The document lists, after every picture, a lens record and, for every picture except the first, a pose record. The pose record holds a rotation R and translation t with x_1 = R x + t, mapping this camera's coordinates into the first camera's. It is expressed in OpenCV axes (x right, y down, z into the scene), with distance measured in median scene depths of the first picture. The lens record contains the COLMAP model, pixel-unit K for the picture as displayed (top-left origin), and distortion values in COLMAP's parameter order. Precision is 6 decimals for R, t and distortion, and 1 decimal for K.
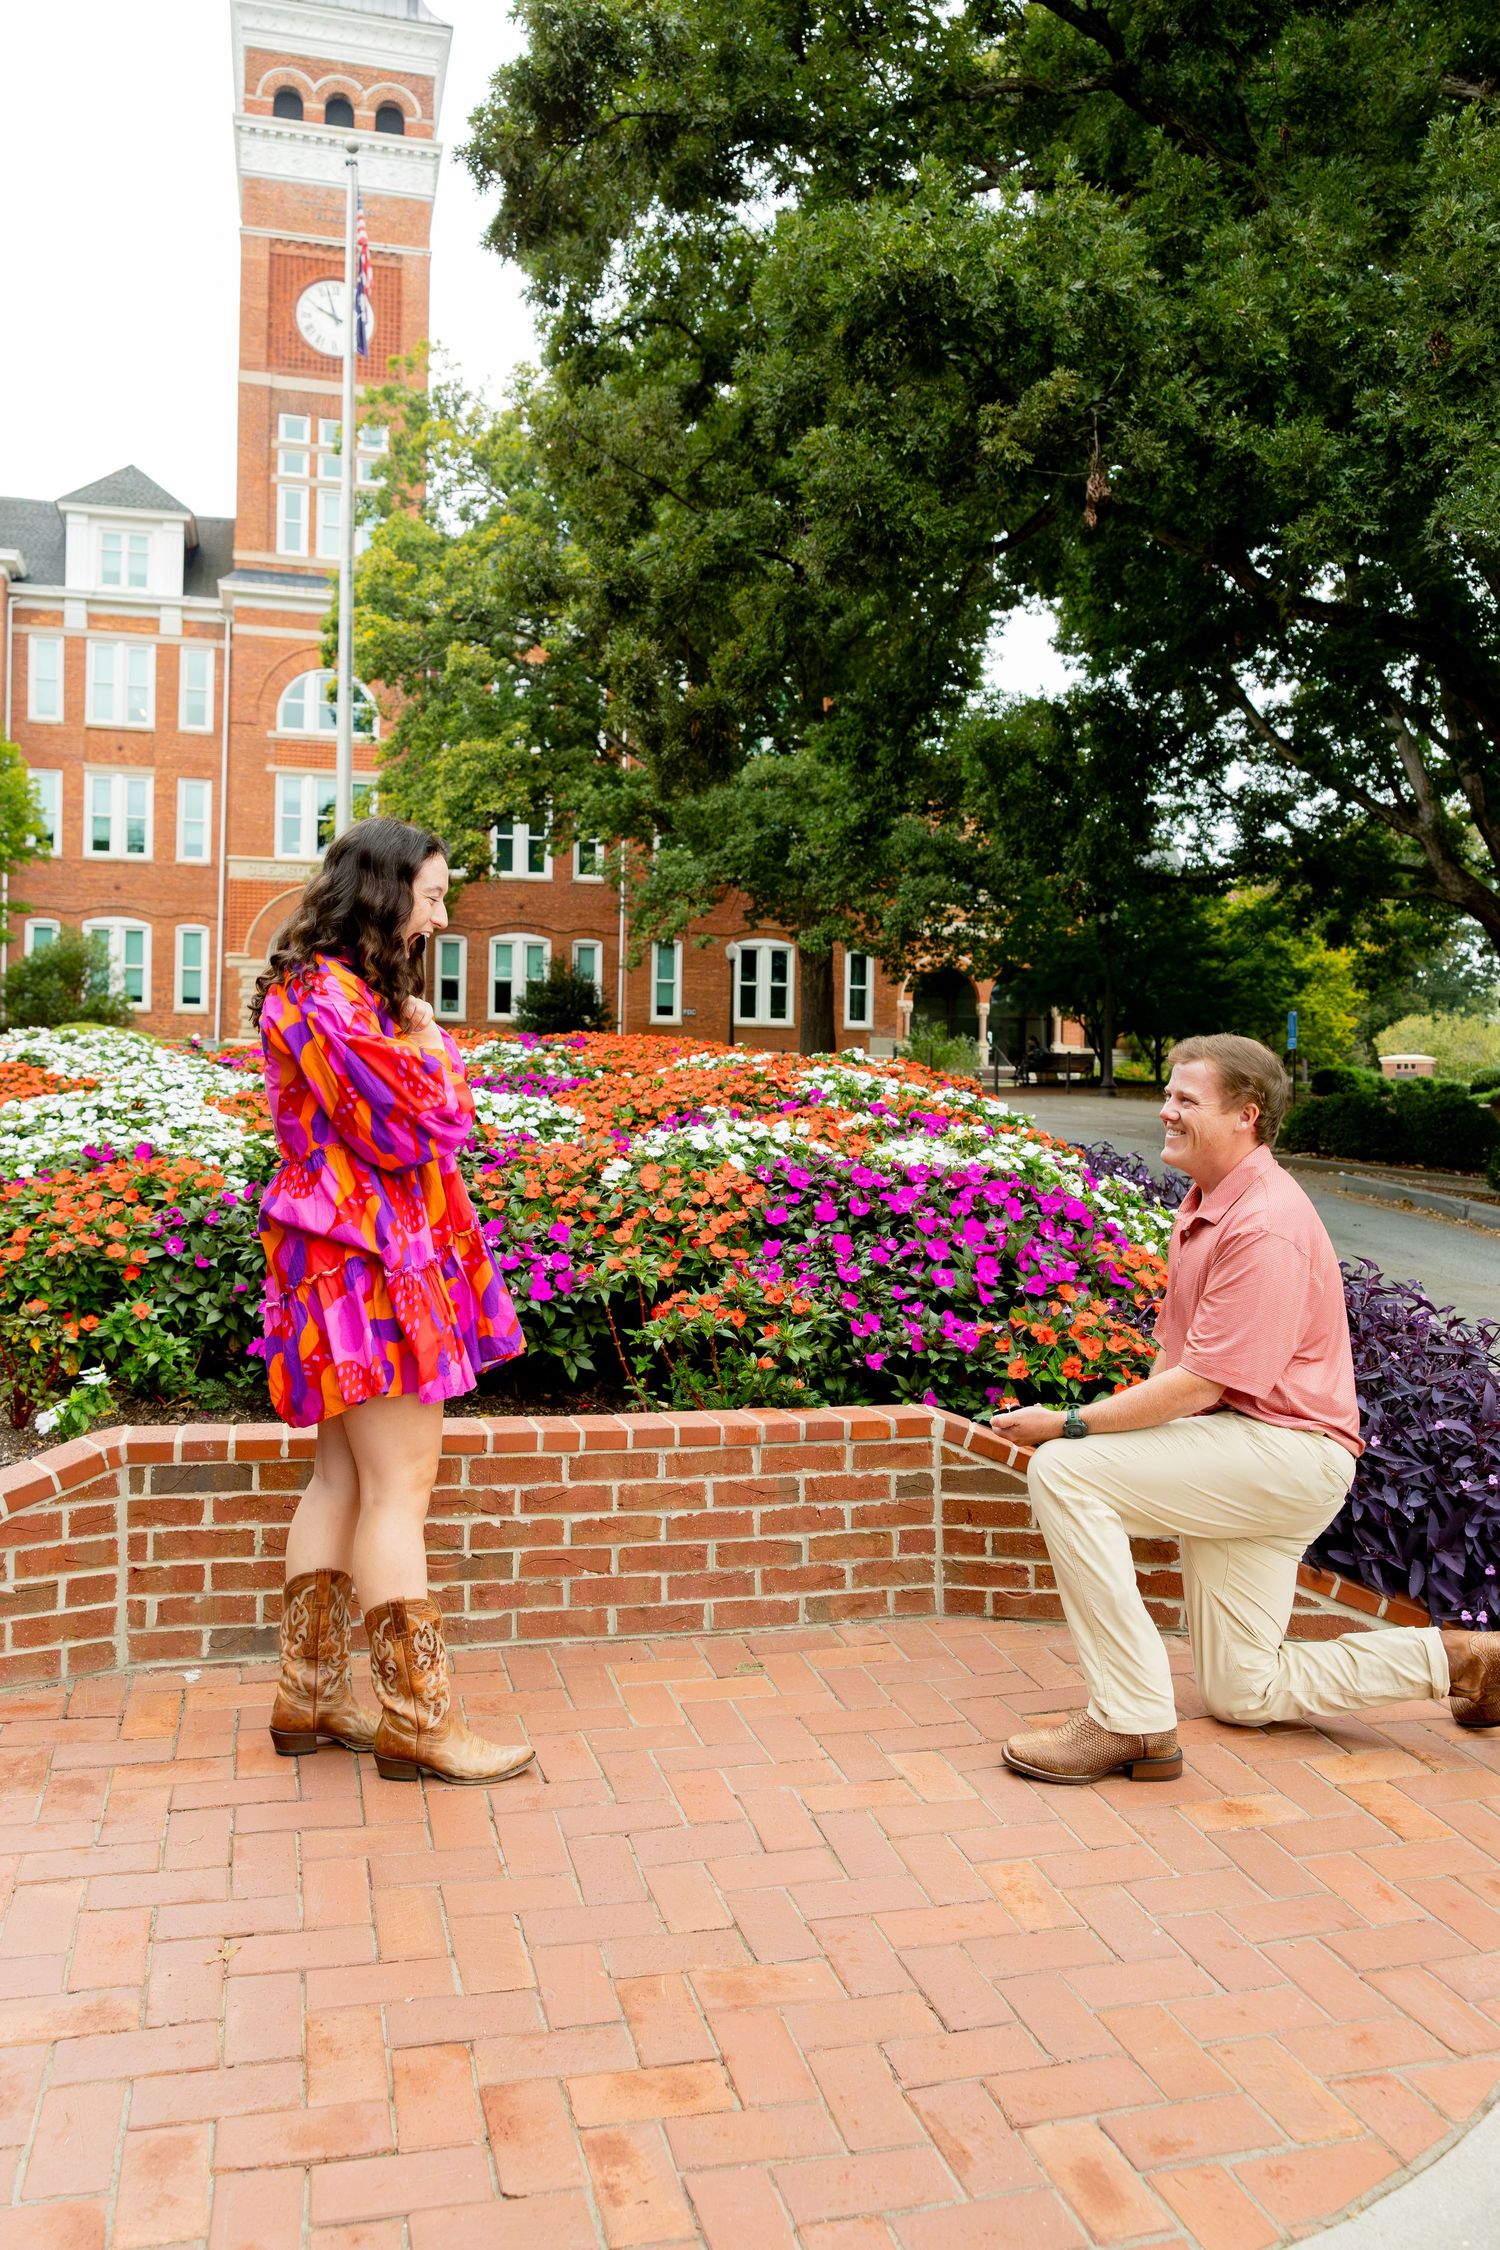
lens RADIAL K [[1743.5, 0, 726.6], [0, 1743.5, 1105.3], [0, 0, 1]] dist [0.005026, -0.008861]
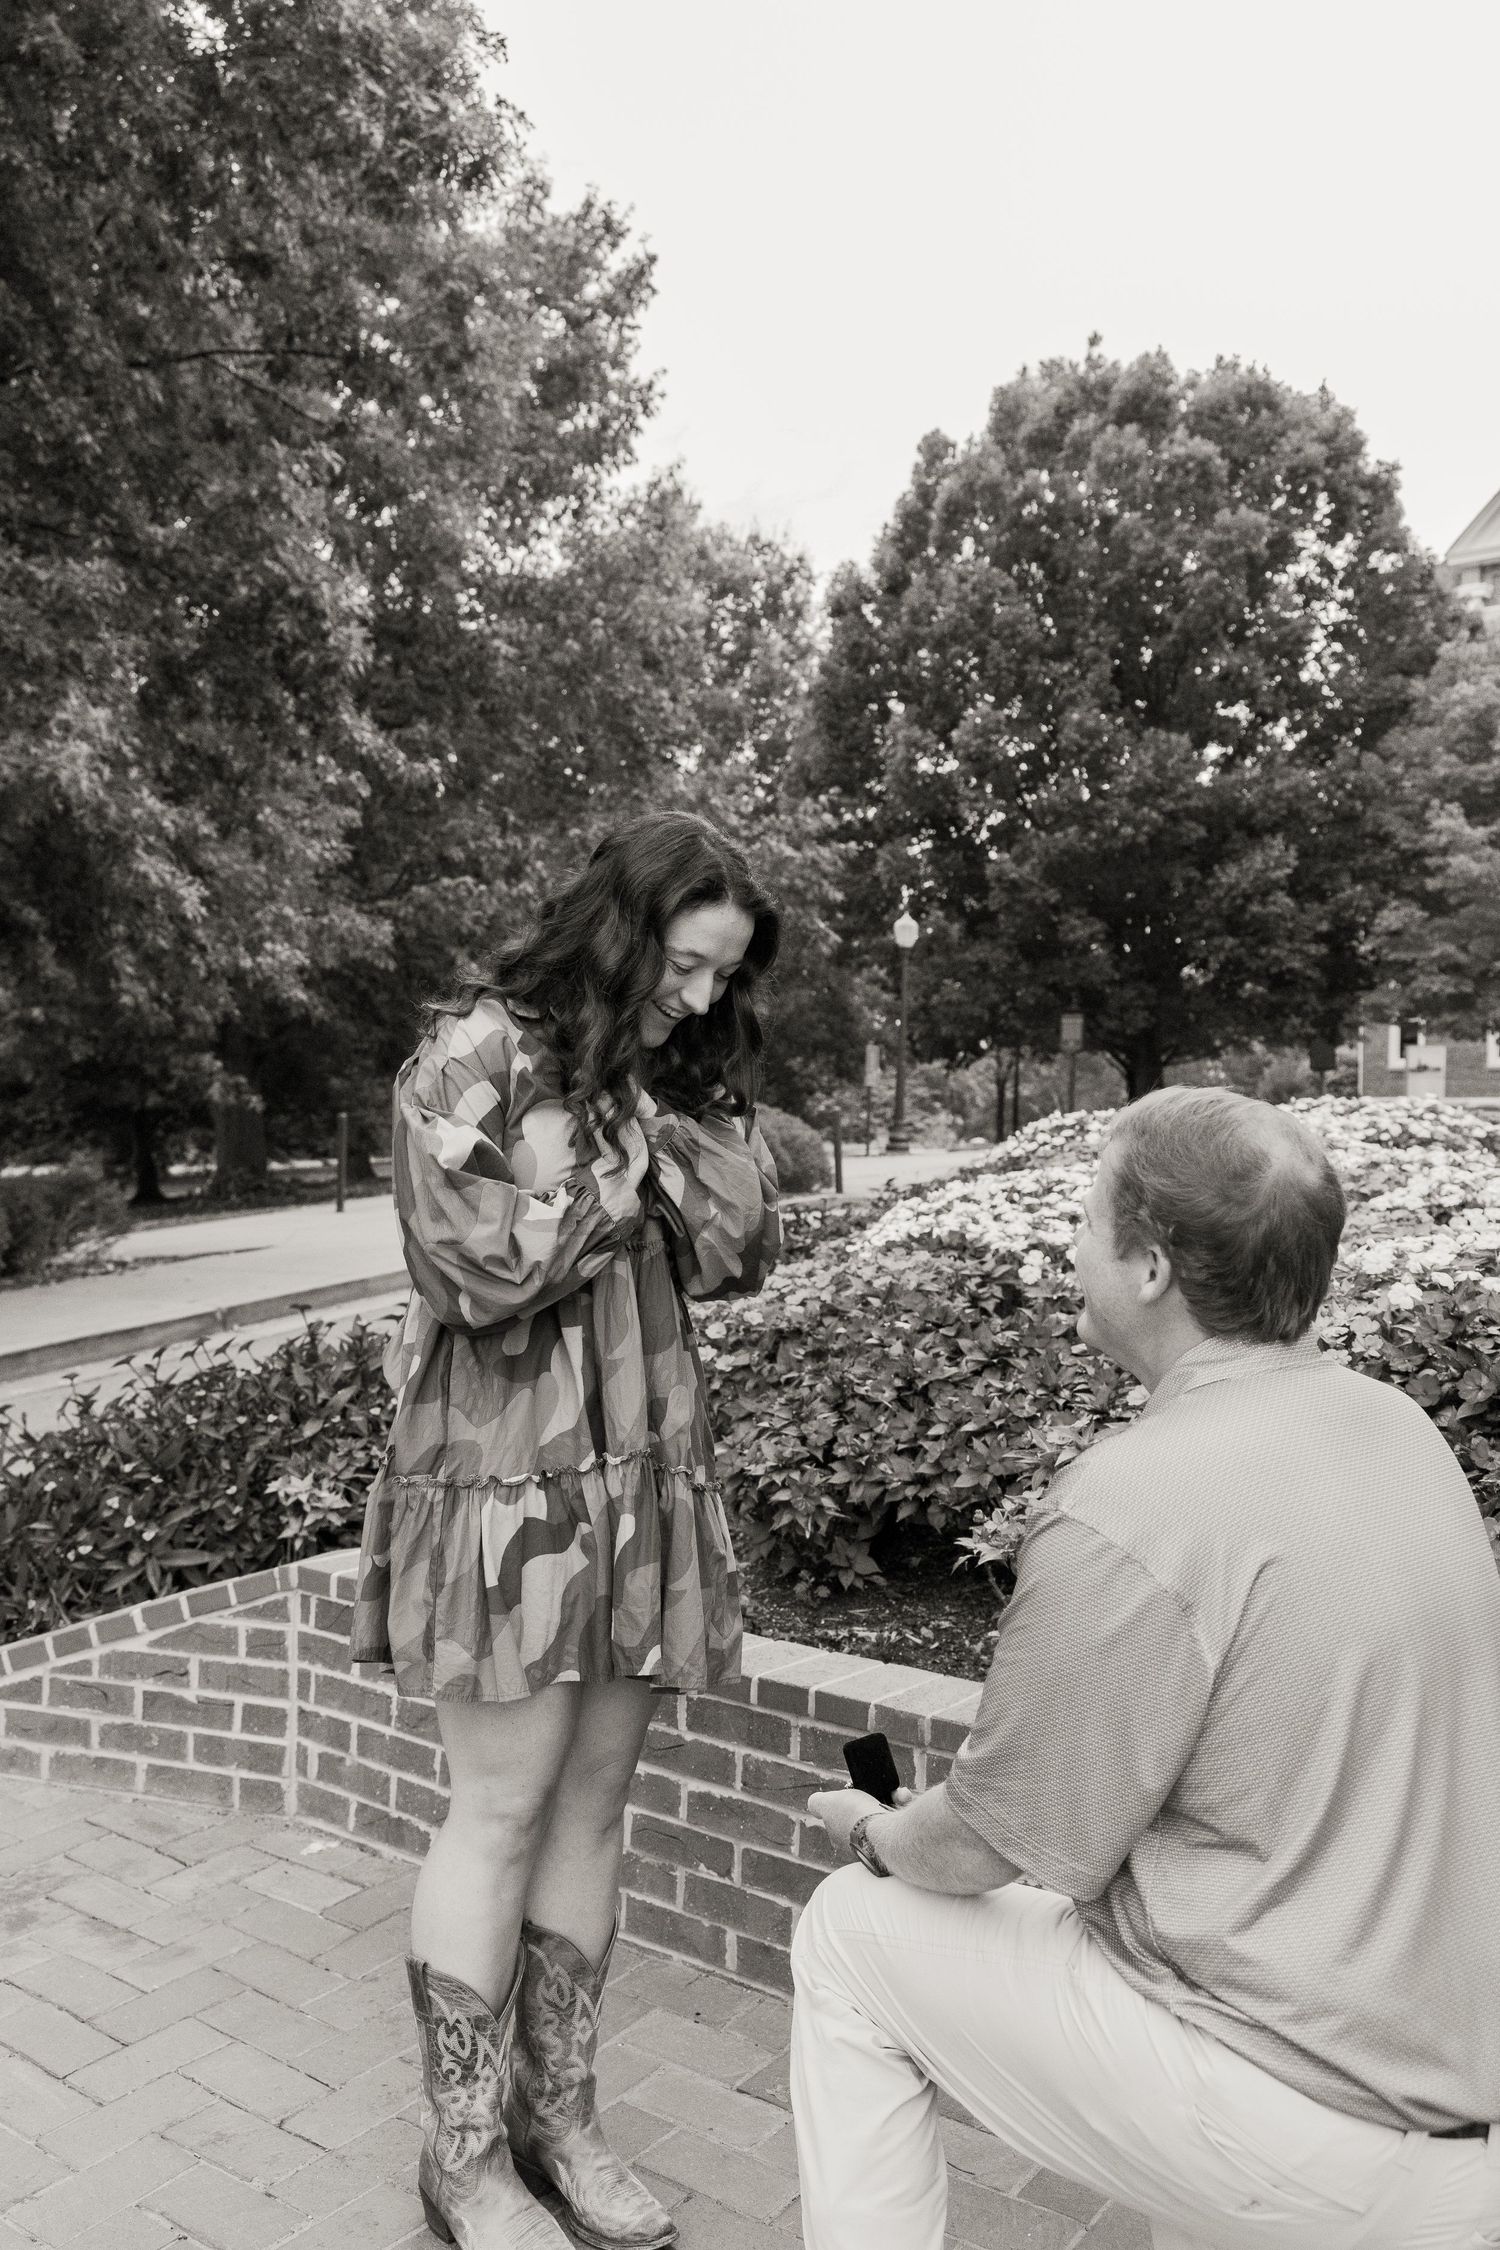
lens RADIAL K [[1903.2, 0, 710.5], [0, 1903.2, 1111.3], [0, 0, 1]] dist [-0.012873, 0.011667]
pose [[0.610073, -0.015680, -0.792190, 0.266126], [-0.012574, 0.999487, -0.029467, -0.006761], [0.792246, 0.027938, 0.609562, 0.265201]]
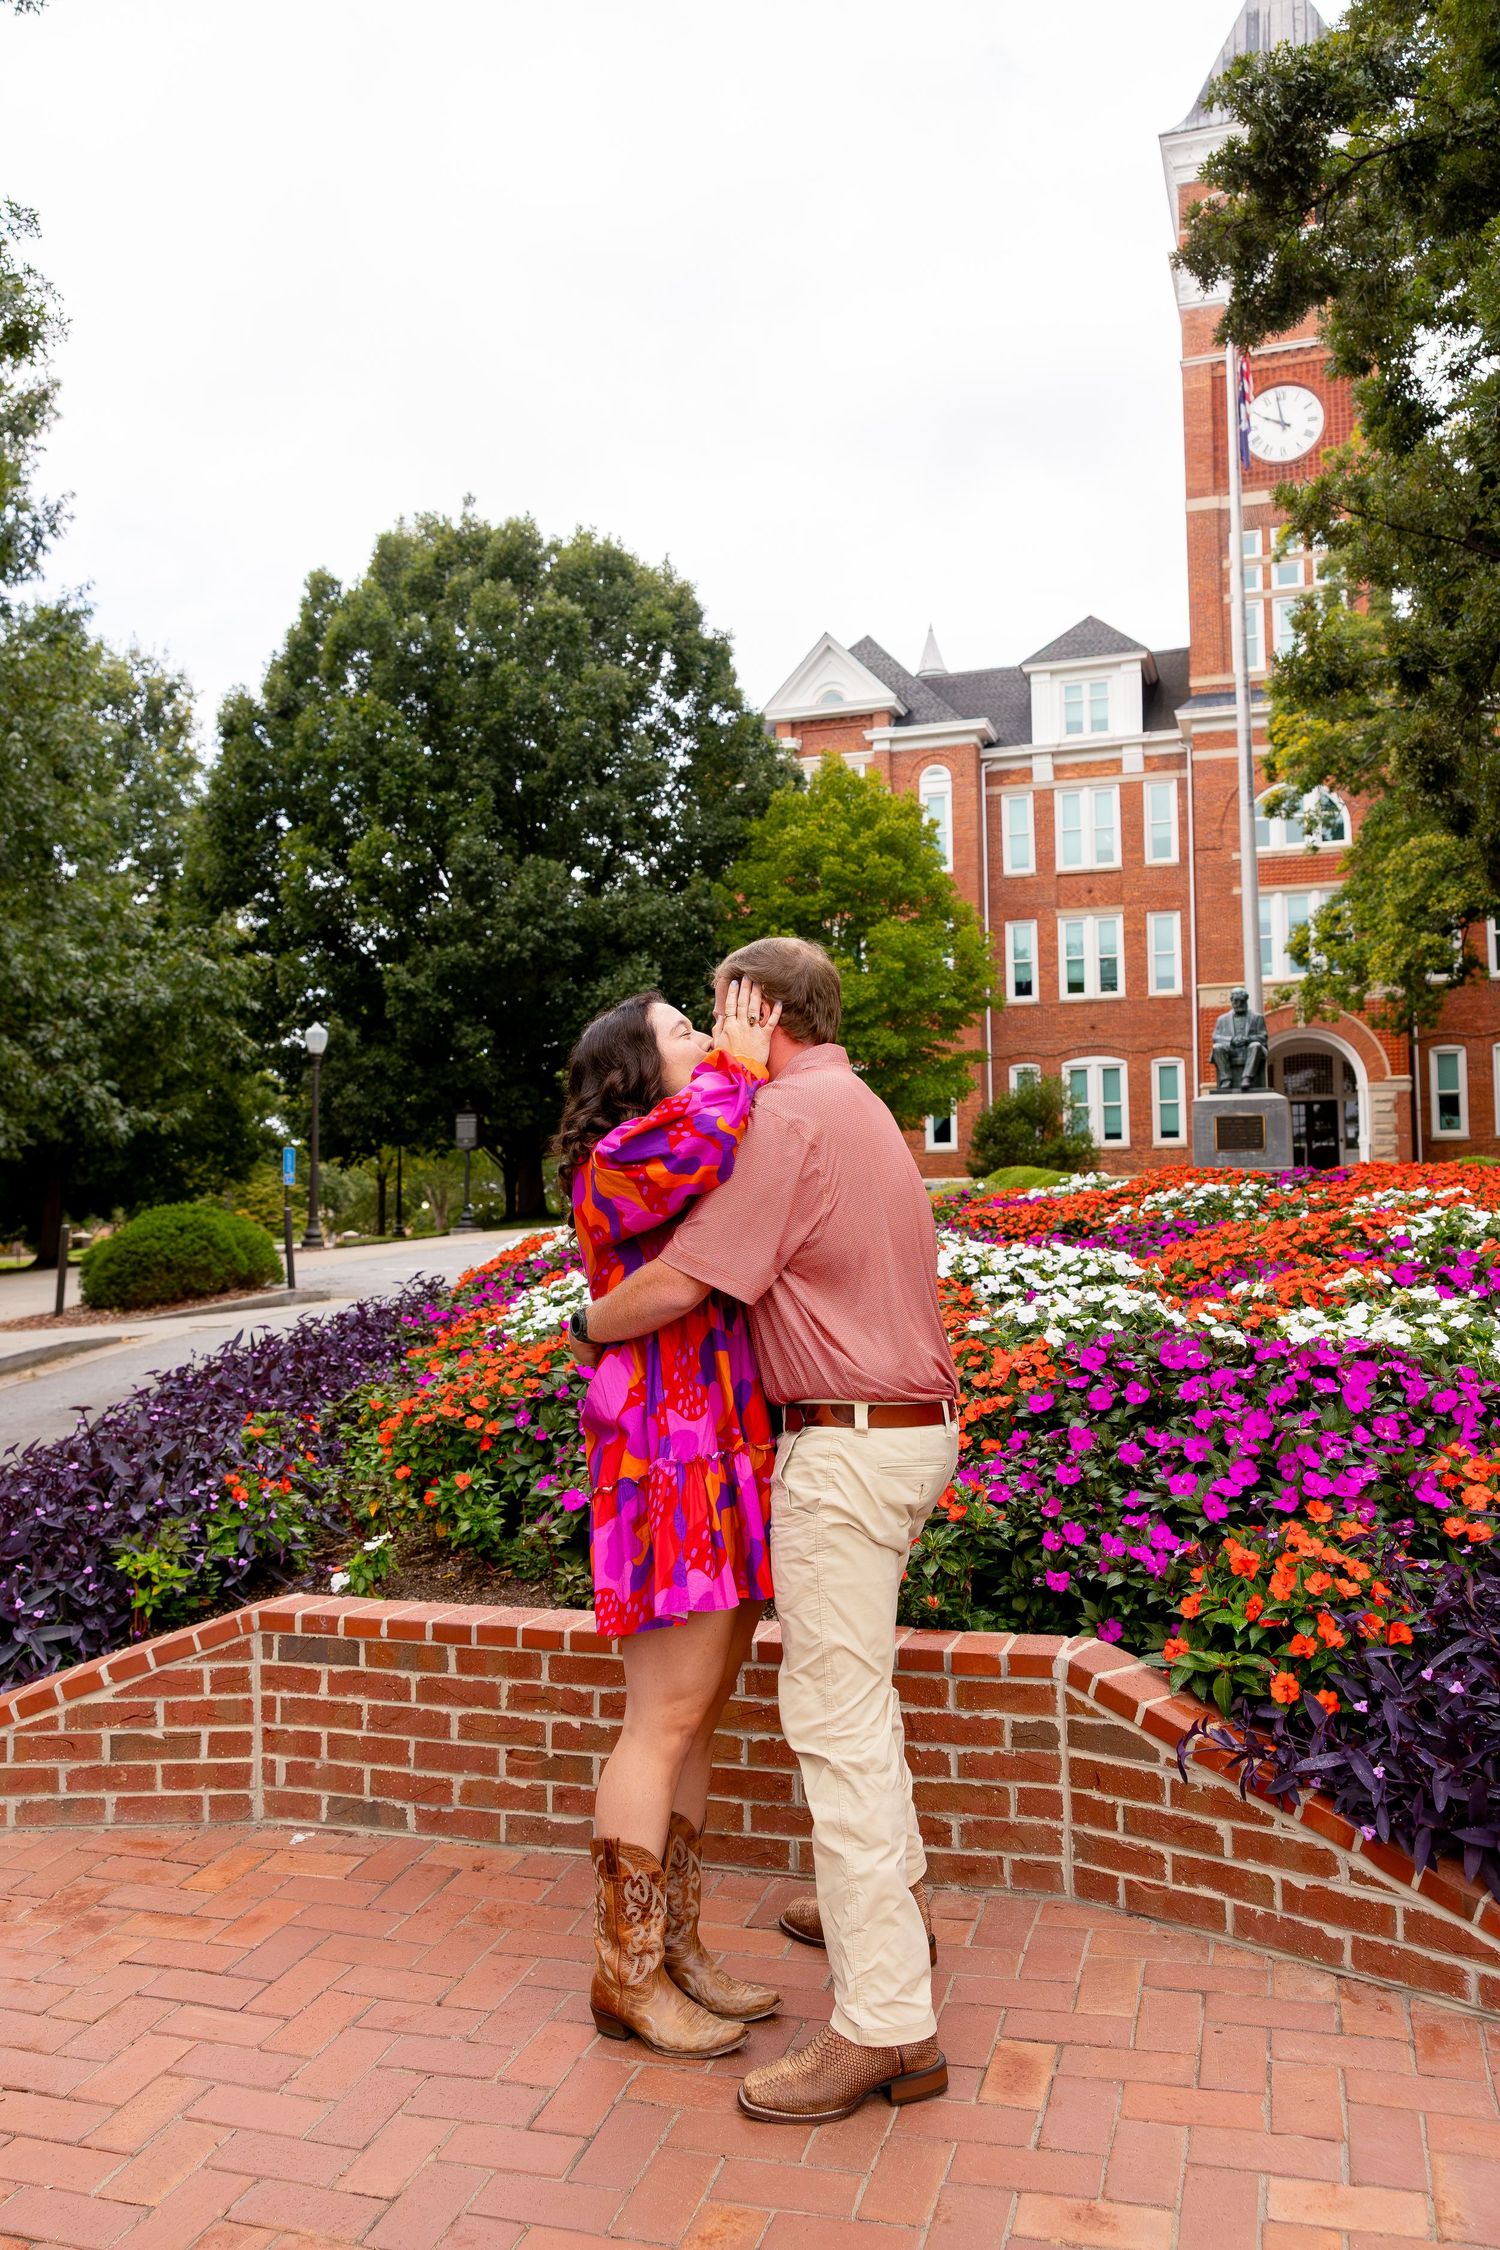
lens RADIAL K [[1802.8, 0, 733.0], [0, 1802.8, 1137.2], [0, 0, 1]] dist [-0.014810, 0.008243]
pose [[0.846409, -0.057089, -0.529464, 0.243521], [0.027687, 0.997610, -0.063305, -0.010419], [0.531813, 0.038922, 0.845967, 0.091867]]
